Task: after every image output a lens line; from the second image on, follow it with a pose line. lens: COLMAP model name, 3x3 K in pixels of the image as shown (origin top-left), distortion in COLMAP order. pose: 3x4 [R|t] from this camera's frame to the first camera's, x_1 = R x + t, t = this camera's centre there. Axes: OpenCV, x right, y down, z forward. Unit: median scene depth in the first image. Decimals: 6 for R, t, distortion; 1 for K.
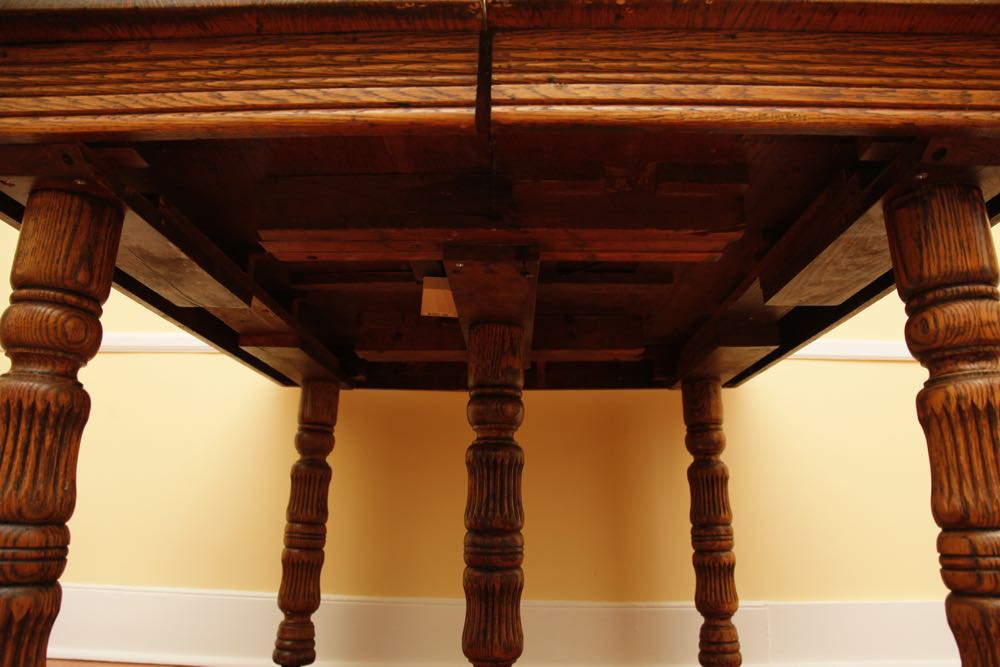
lens RADIAL K [[689.9, 0, 504.4], [0, 689.9, 307.2], [0, 0, 1]] dist [-0.076542, 0.004064]
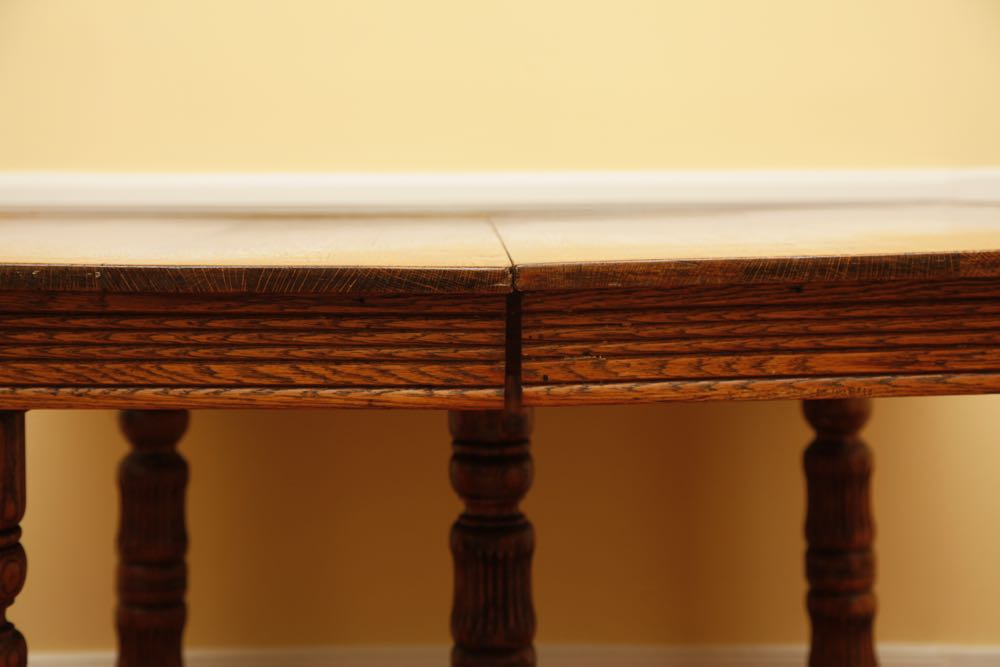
lens RADIAL K [[1836.8, 0, 500.0], [0, 1836.8, 333.5], [0, 0, 1]] dist [0.263834, 0.154569]
pose [[0.999023, -0.024257, 0.036928, -0.133198], [0.009697, 0.935807, 0.352380, -1.188617], [-0.043105, -0.351678, 0.935128, -1.222349]]
